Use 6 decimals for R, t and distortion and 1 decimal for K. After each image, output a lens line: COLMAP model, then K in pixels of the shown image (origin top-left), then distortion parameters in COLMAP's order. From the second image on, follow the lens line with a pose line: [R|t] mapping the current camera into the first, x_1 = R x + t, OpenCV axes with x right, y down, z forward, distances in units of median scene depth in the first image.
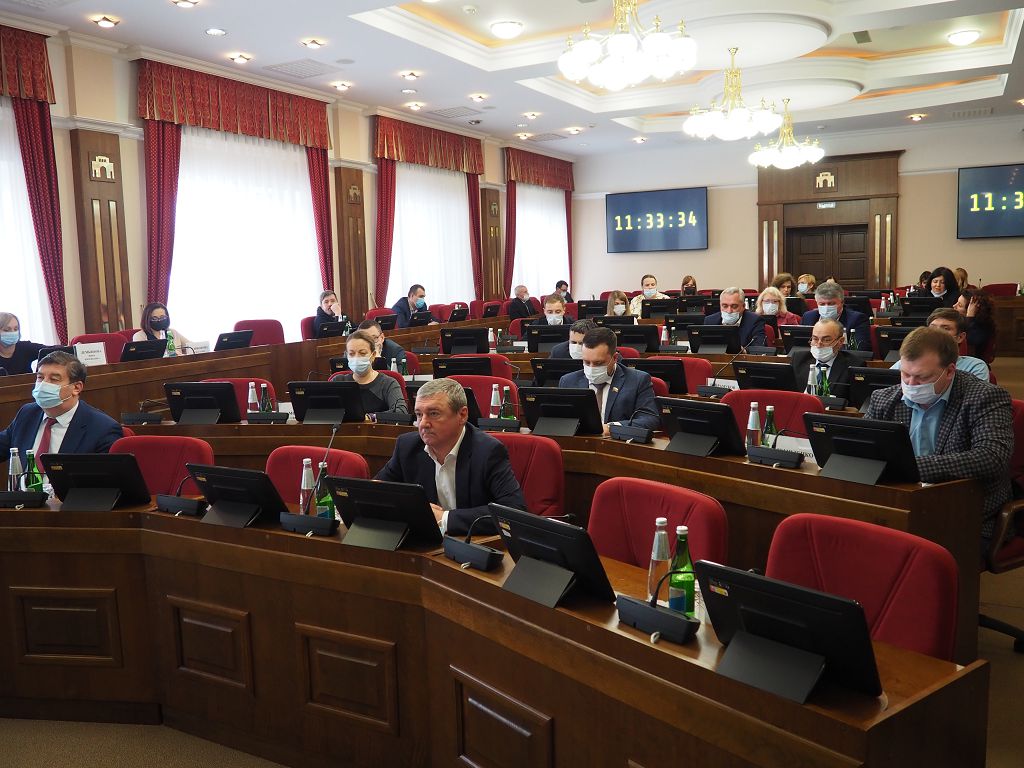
lens RADIAL K [[843.6, 0, 512.0], [0, 843.6, 384.0], [0, 0, 1]] dist [-0.058851, 0.003104]
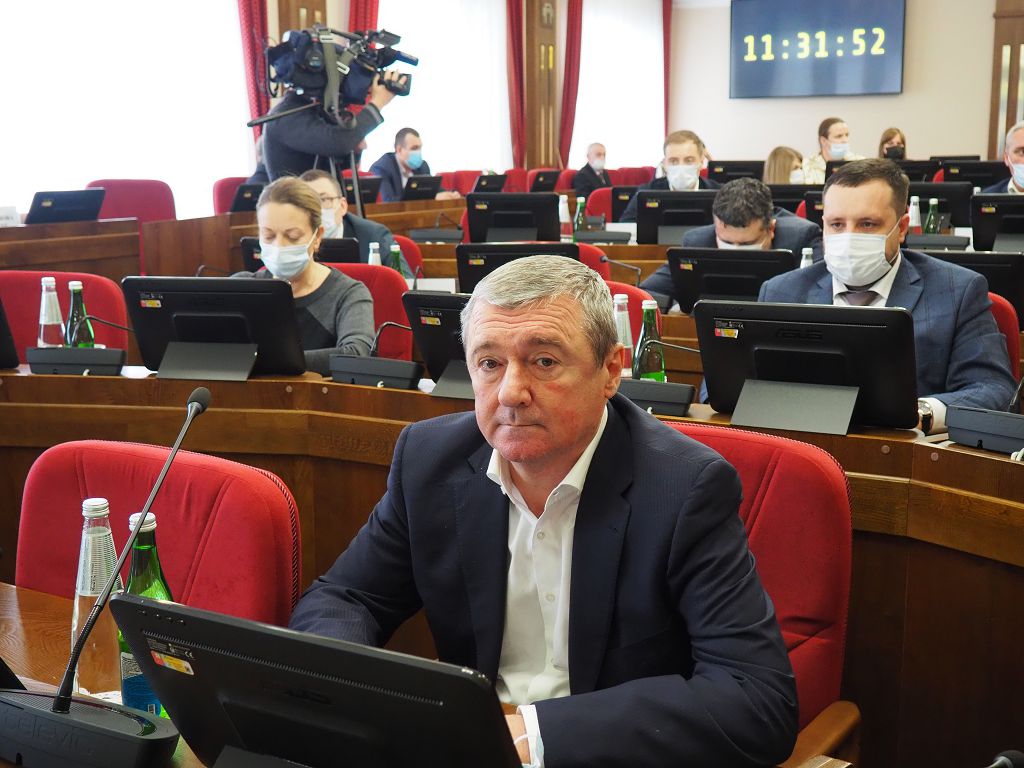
lens RADIAL K [[1229.9, 0, 512.0], [0, 1229.9, 384.0], [0, 0, 1]] dist [0.055741, -0.013339]
pose [[0.999281, 0.029046, -0.024364, -0.035142], [-0.027649, 0.998058, 0.055825, 0.007184], [0.025938, -0.055111, 0.998143, 0.245196]]
